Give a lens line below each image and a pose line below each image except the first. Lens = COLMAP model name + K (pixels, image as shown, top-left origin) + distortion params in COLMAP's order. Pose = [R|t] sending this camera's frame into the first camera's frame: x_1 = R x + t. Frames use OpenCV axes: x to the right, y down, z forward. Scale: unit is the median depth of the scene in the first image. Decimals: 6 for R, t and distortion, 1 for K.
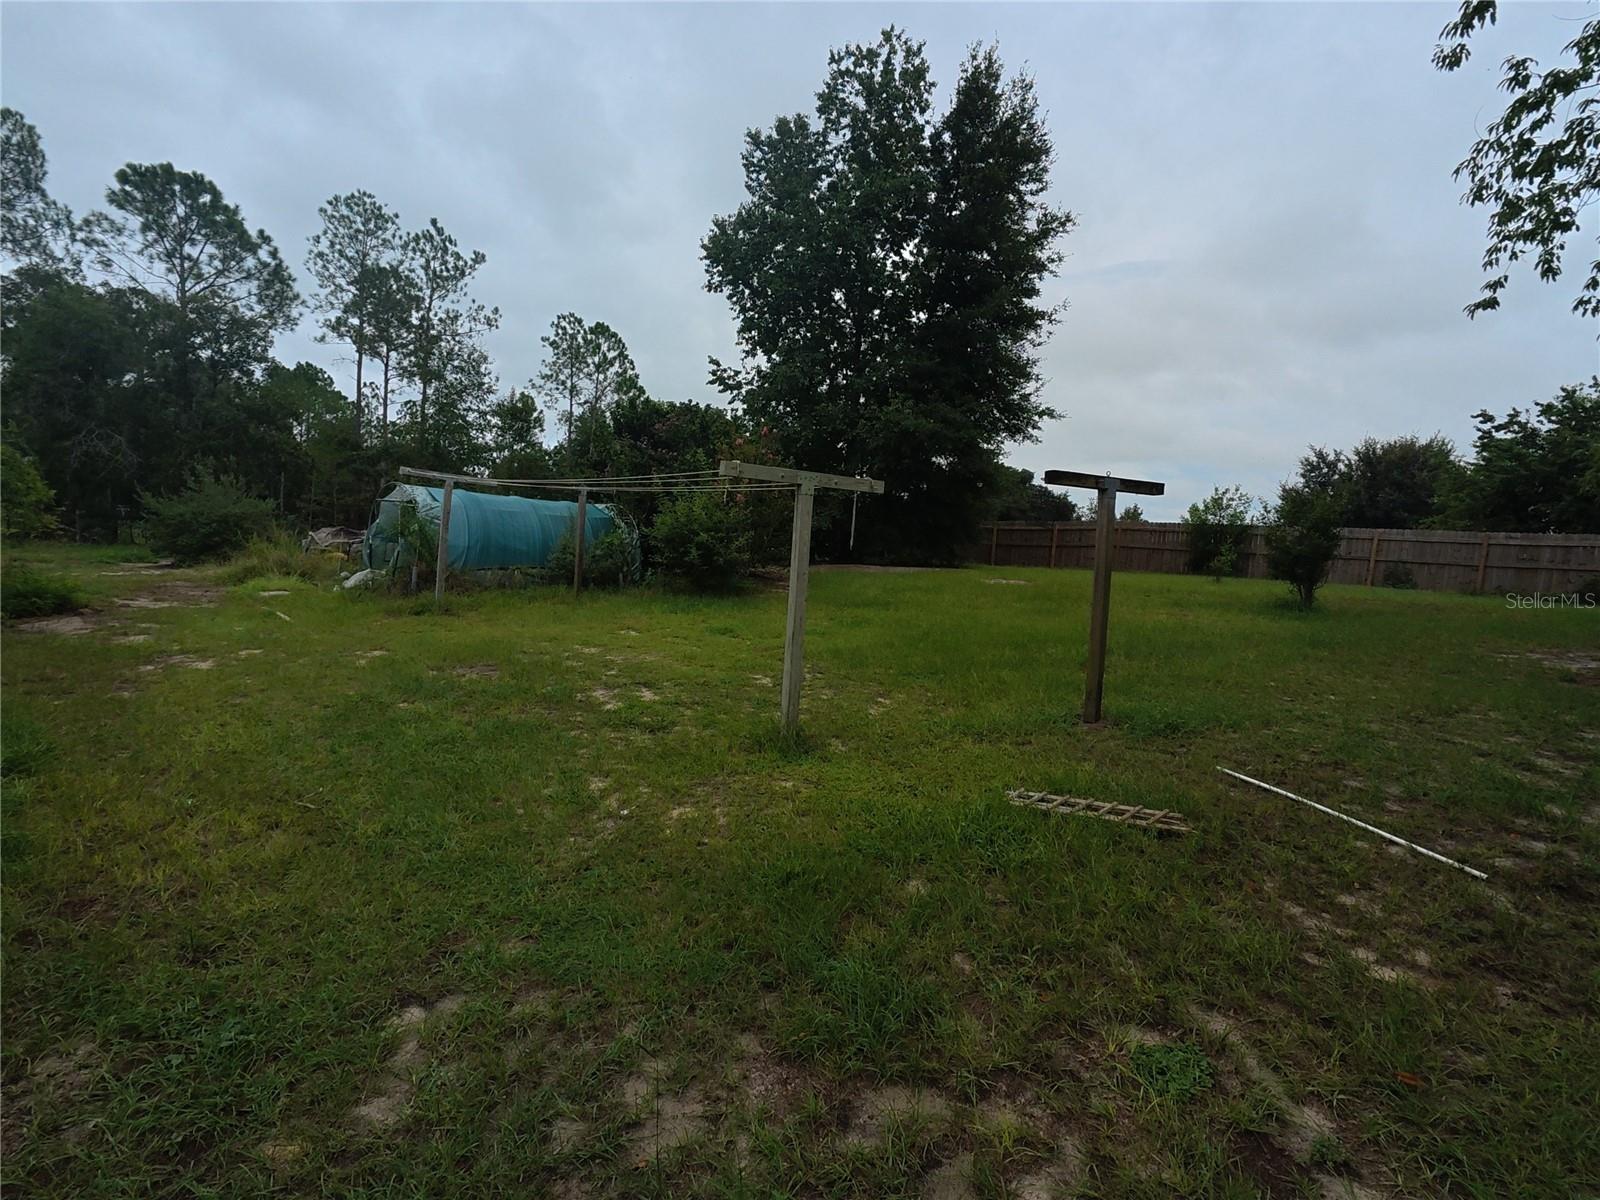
lens RADIAL K [[780.6, 0, 801.2], [0, 780.6, 606.9], [0, 0, 1]] dist [-0.004953, -0.000937]
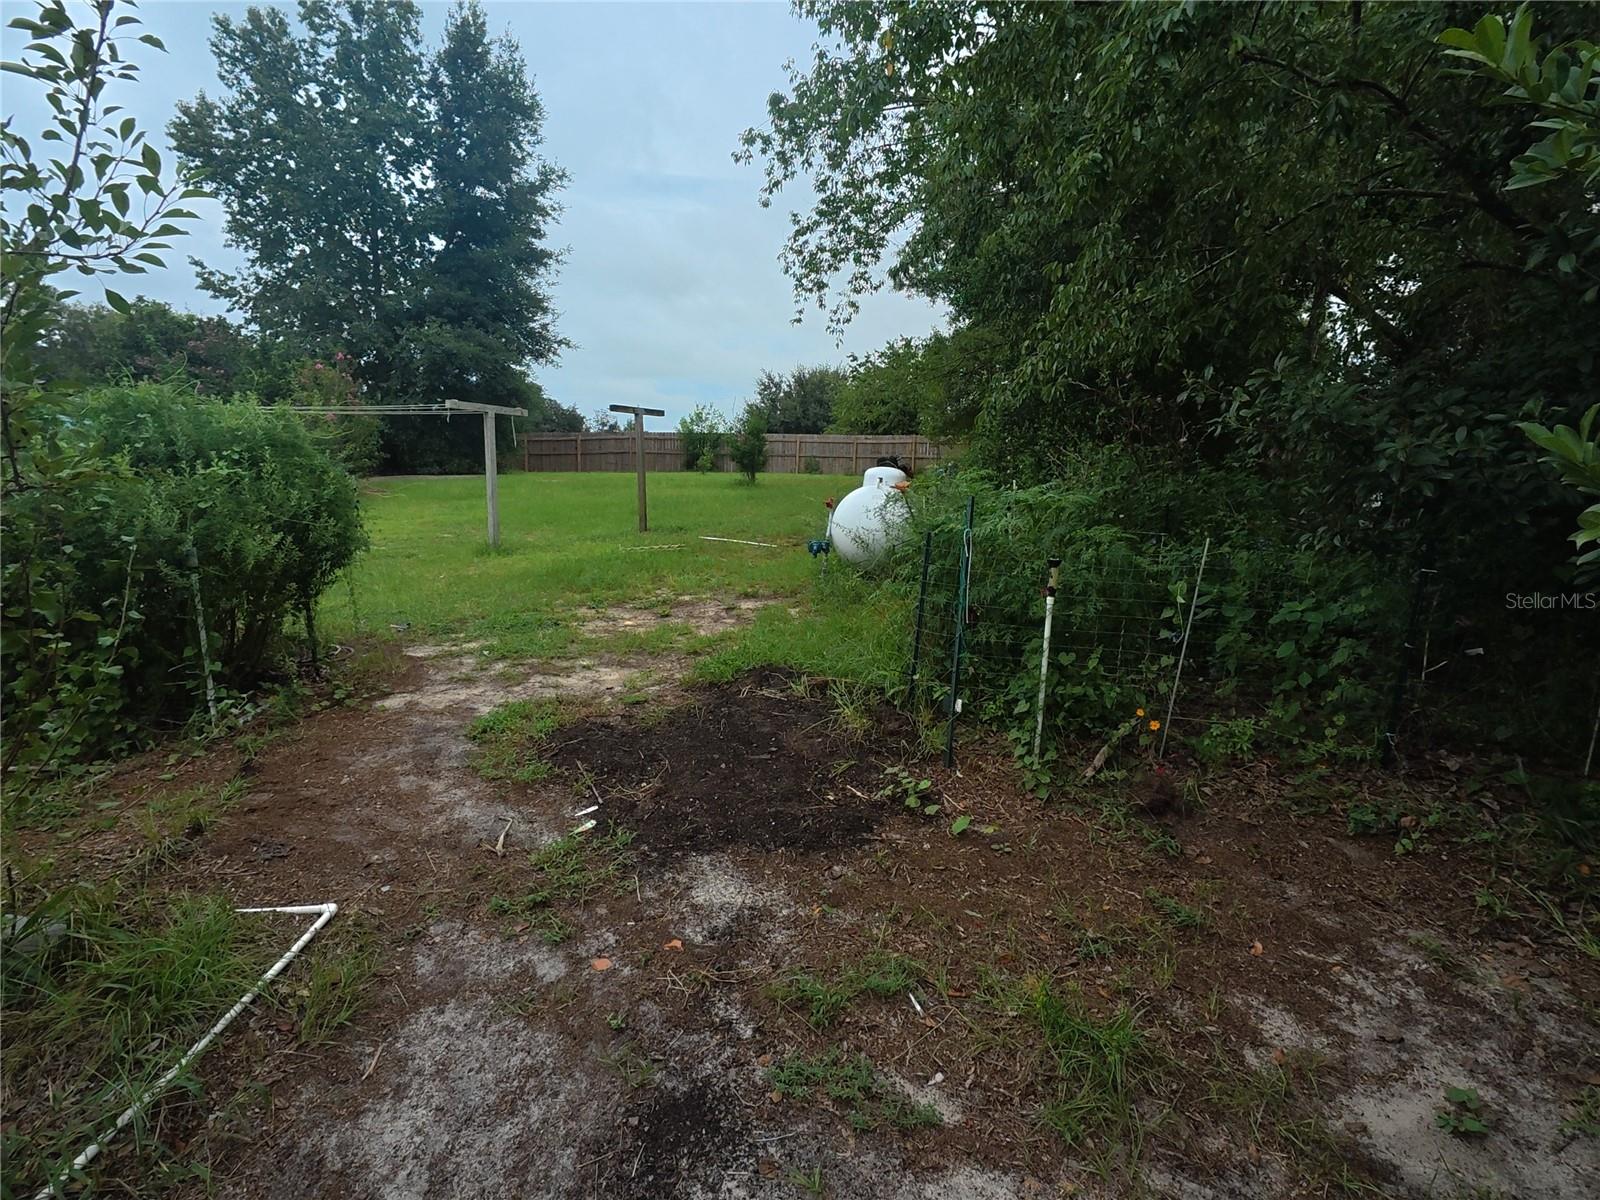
lens RADIAL K [[780.6, 0, 801.2], [0, 780.6, 606.9], [0, 0, 1]] dist [-0.004953, -0.000937]
pose [[0.821075, -0.138774, 0.553694, -0.104500], [0.078115, 0.988189, 0.131835, 0.025695], [-0.565449, -0.064995, 0.822218, -0.216598]]
